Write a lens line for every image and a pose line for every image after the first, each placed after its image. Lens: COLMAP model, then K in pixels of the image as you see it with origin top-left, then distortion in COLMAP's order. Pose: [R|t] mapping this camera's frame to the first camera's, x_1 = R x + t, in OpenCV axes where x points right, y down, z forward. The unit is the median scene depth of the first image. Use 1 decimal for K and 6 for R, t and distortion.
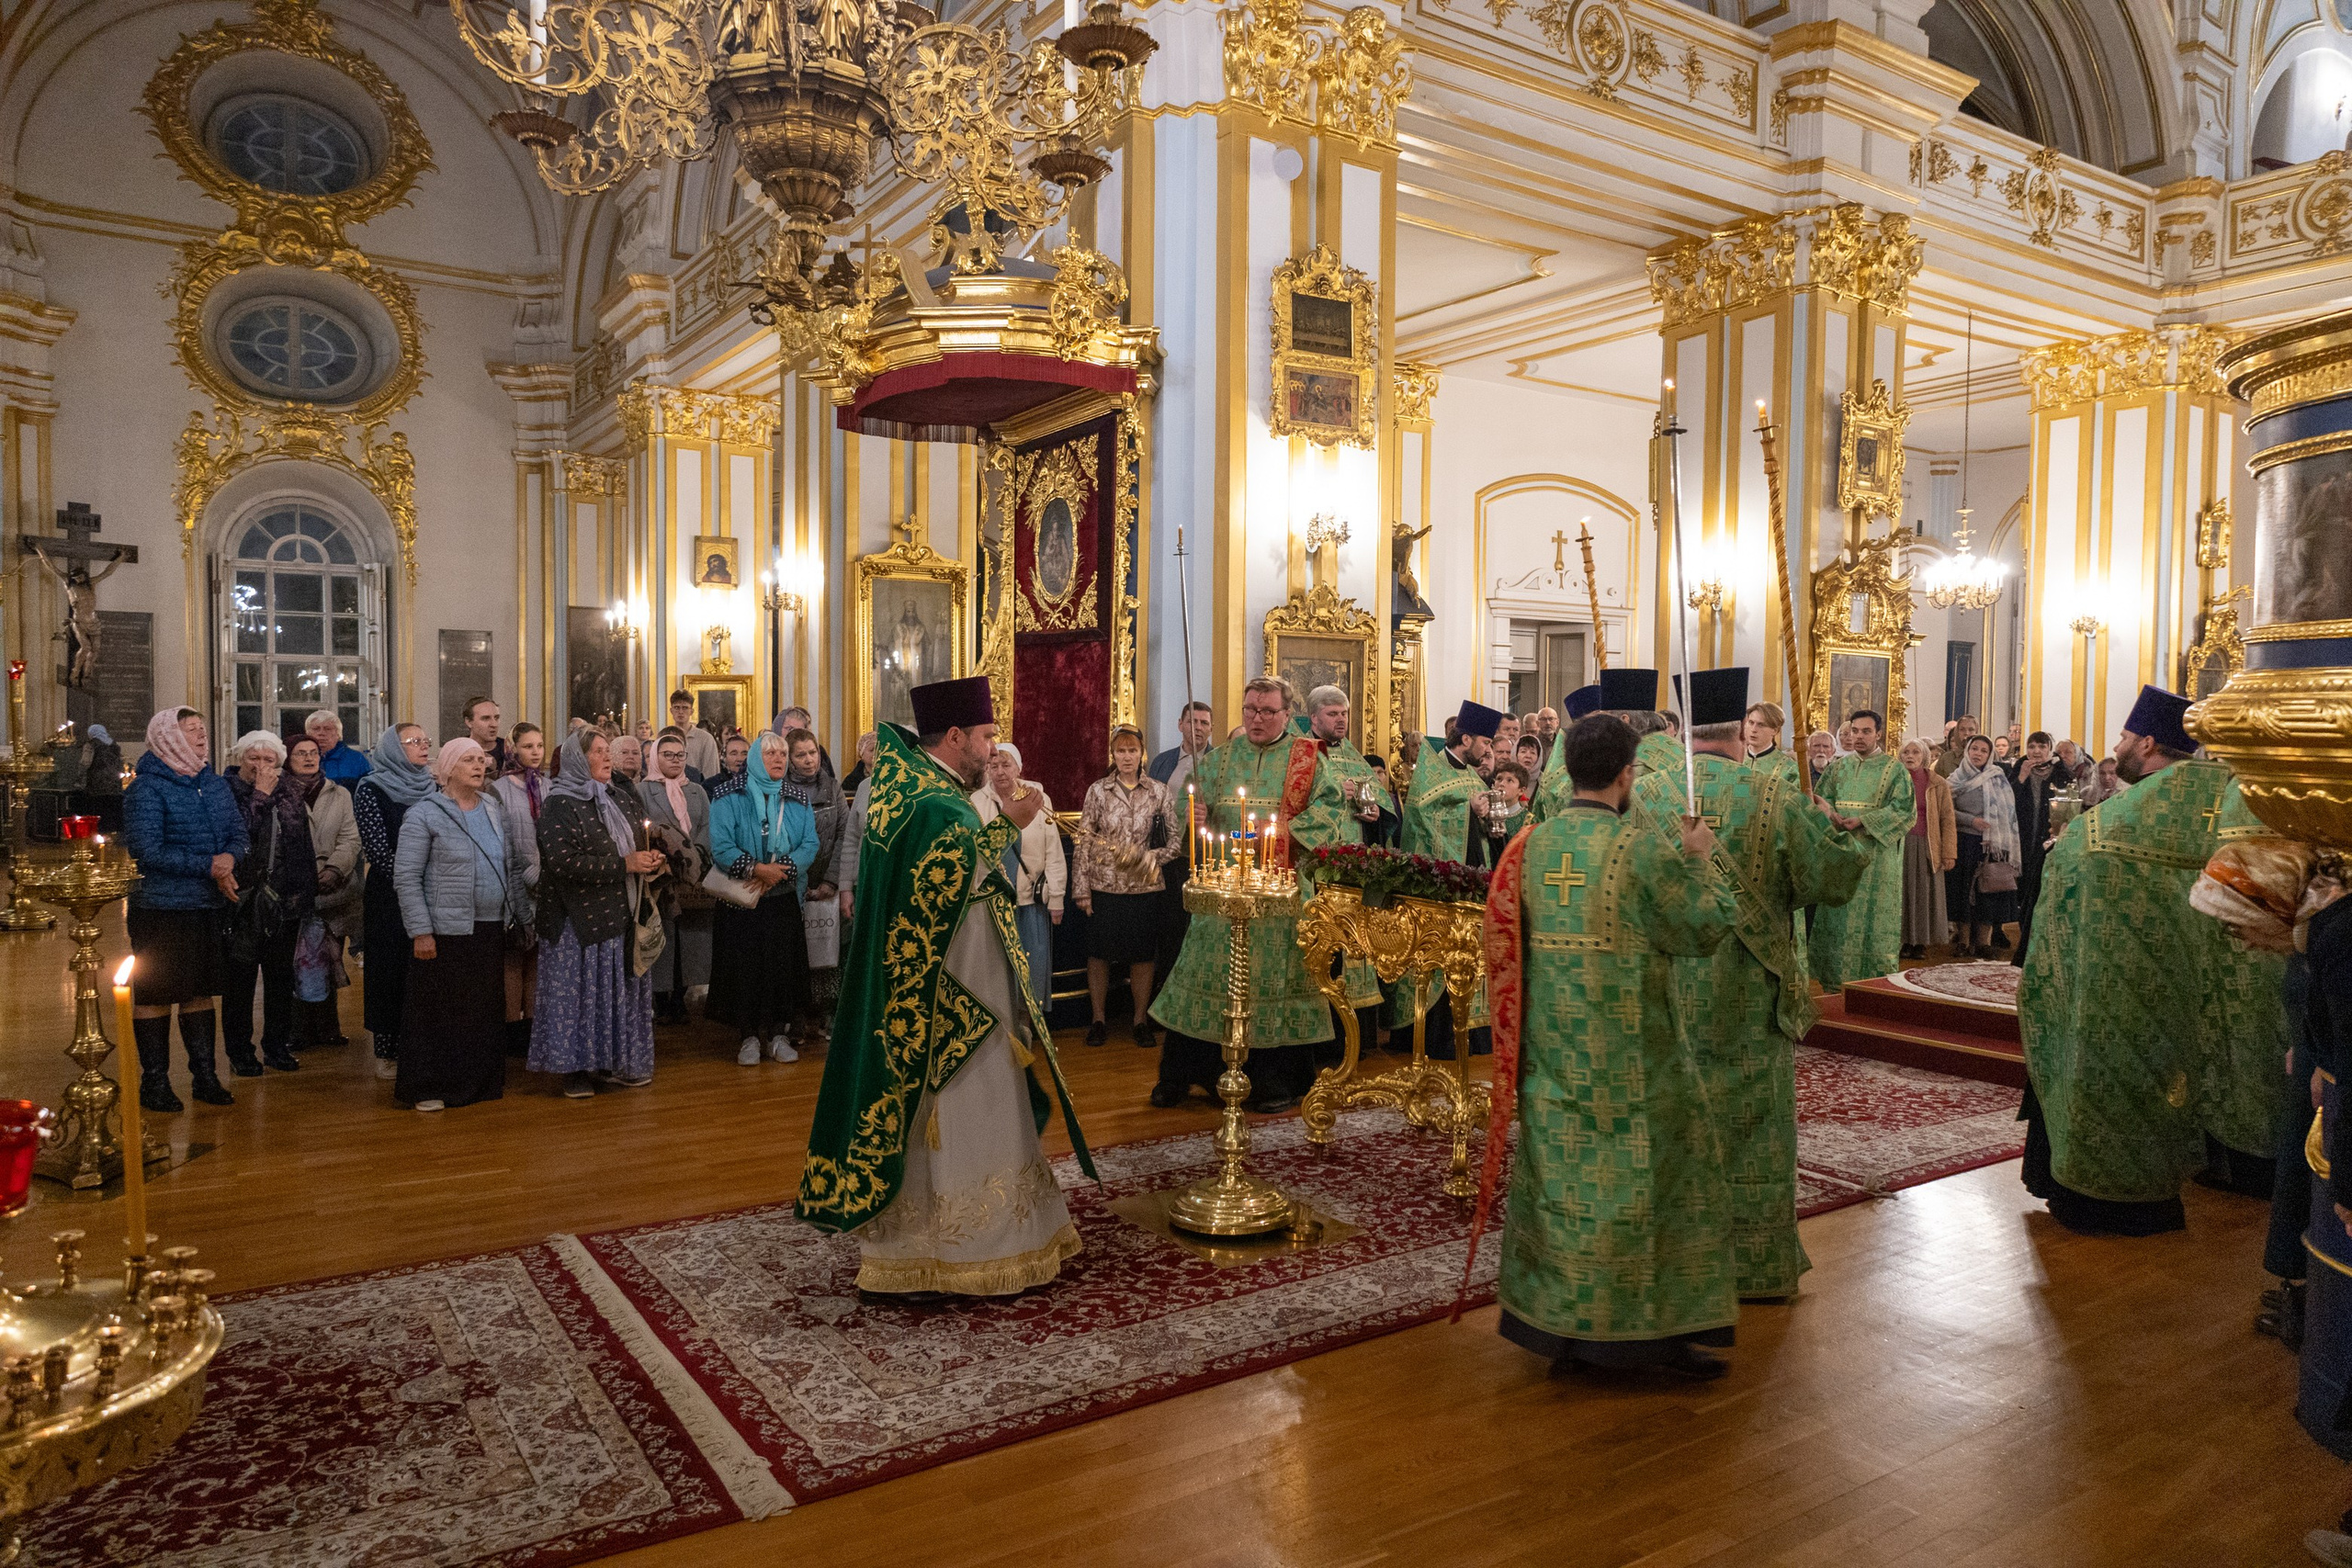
lens RADIAL K [[1514.7, 0, 1196.3], [0, 1514.7, 793.5], [0, 0, 1]] dist [-0.002873, 0.006234]
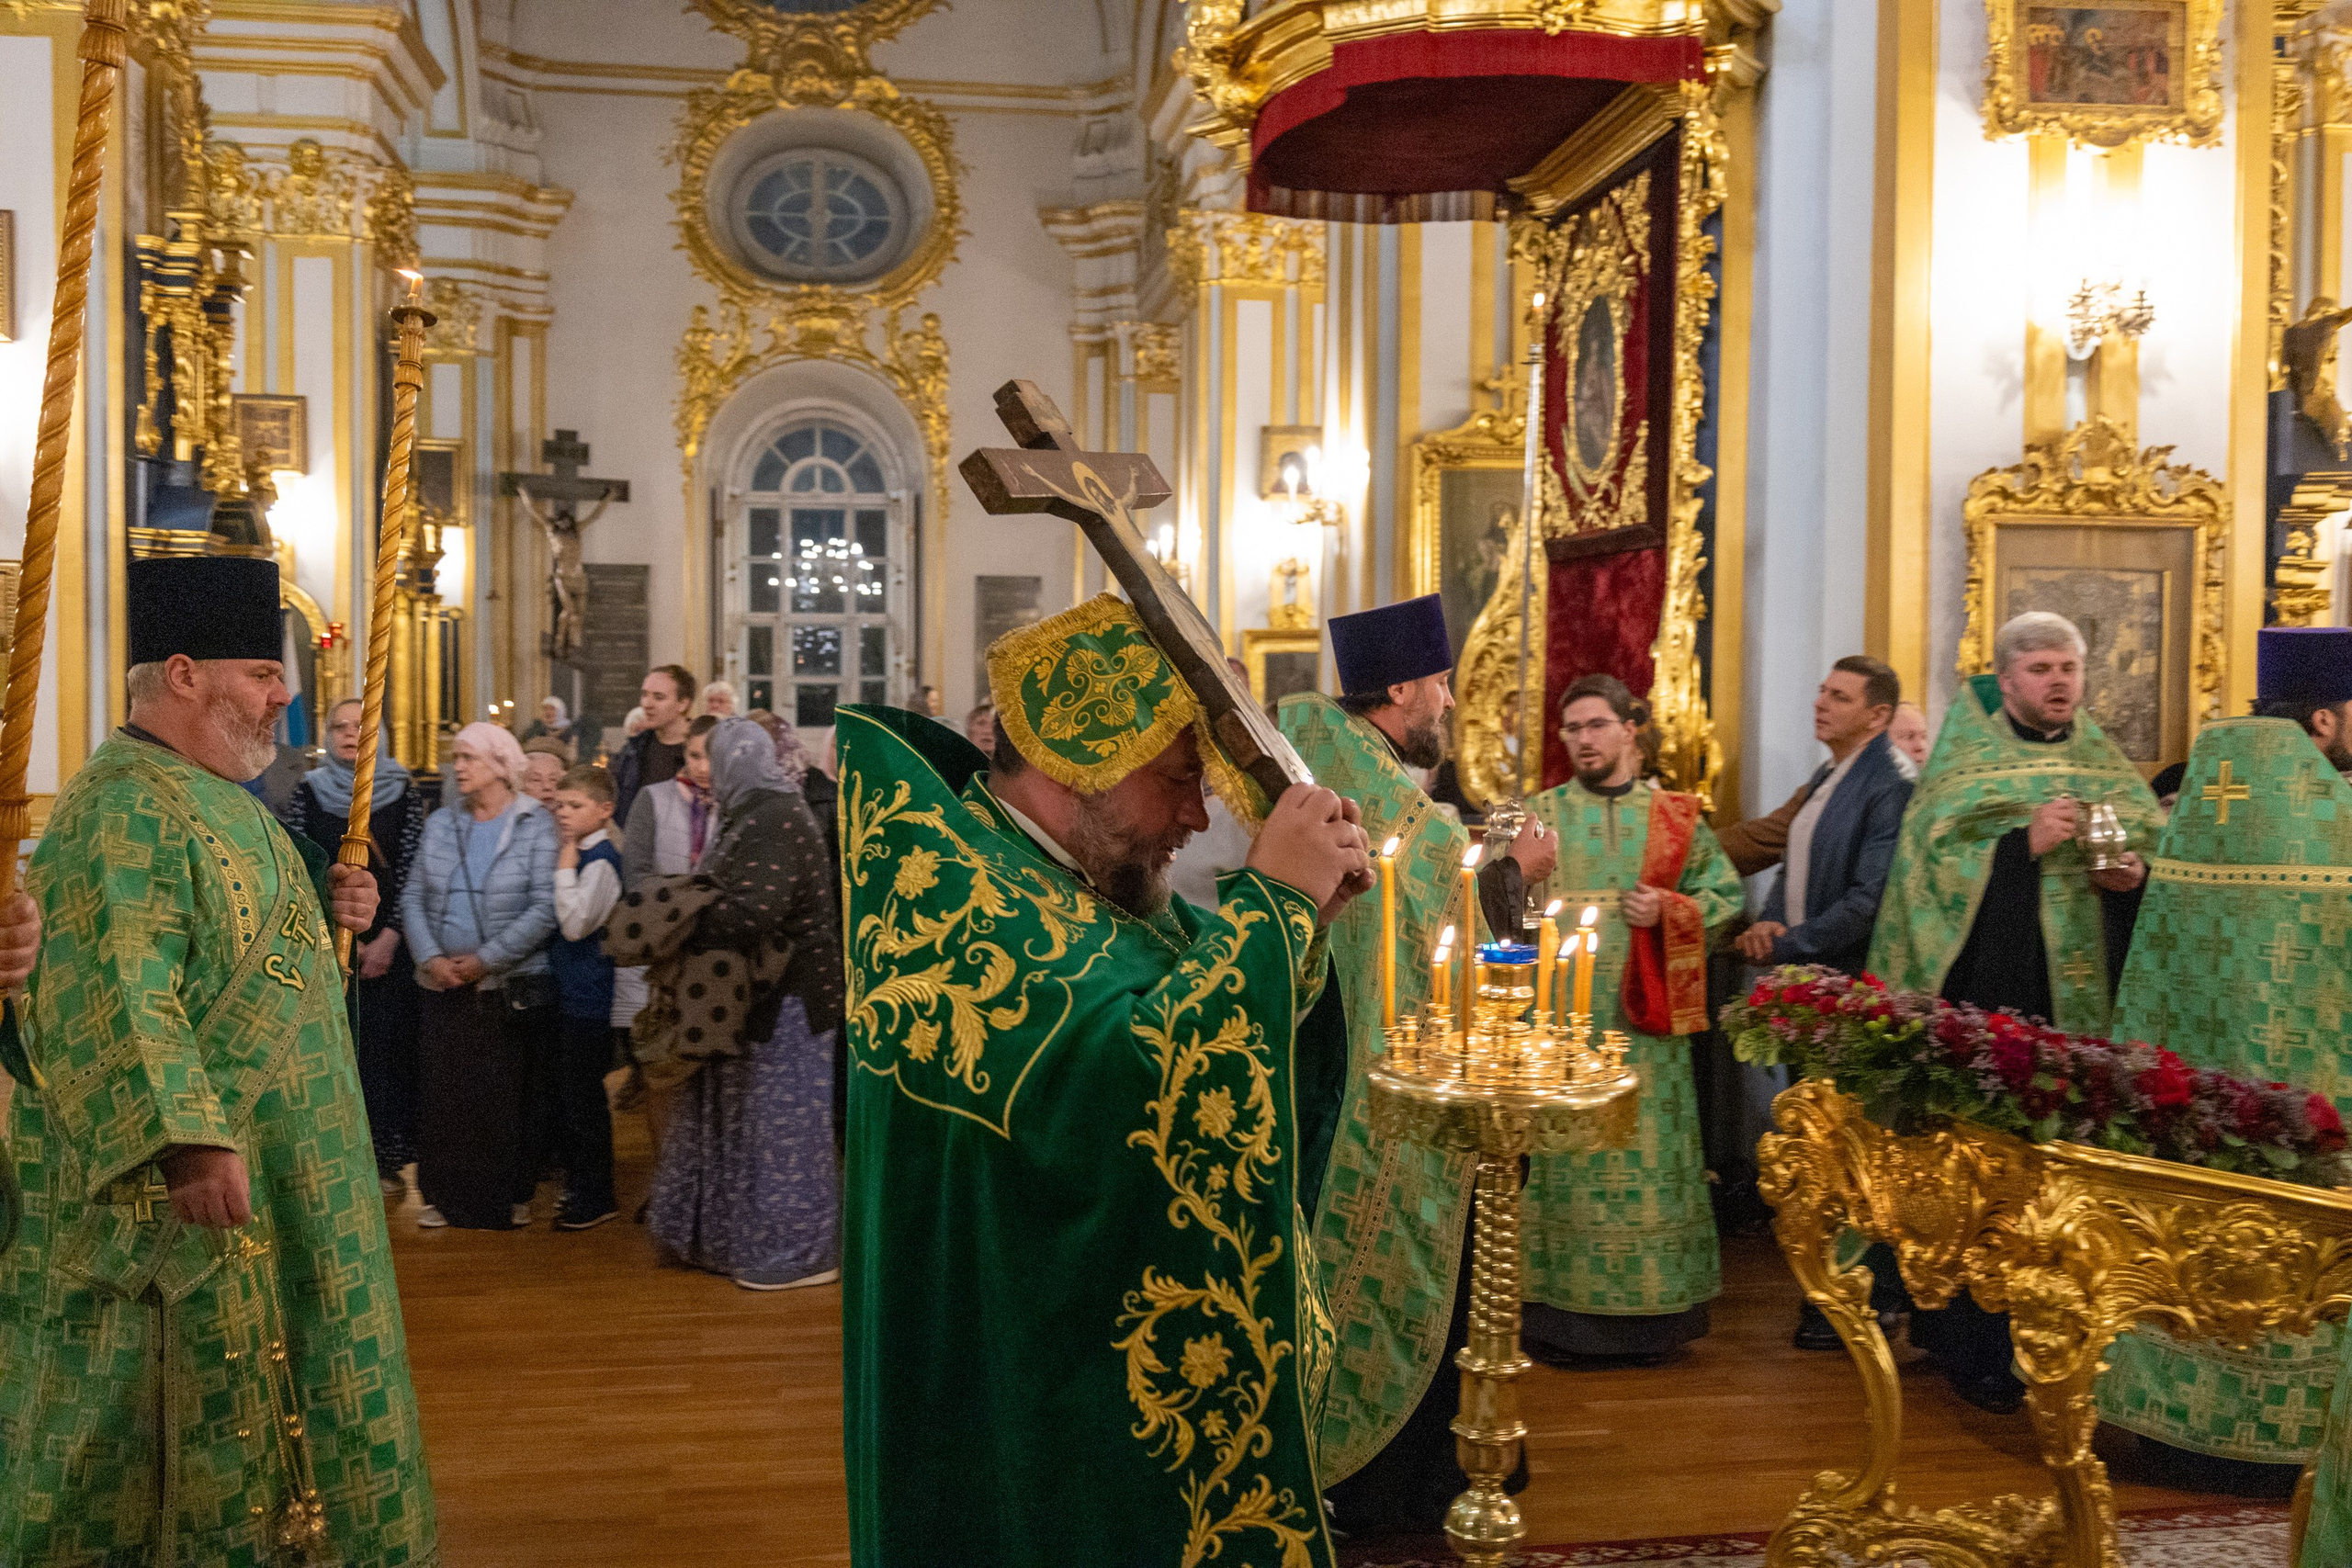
lens RADIAL K [[2158.8, 0, 1218.4], [0, 2158.8, 792.3], [0, 0, 1]] dist [0.001217, 0.000000]
pose [[0.911086, 0.010975, -0.412071, 0.082589], [-0.011802, 0.999930, 0.000538, -0.007235], [0.412048, 0.004373, 0.911152, 0.157582]]
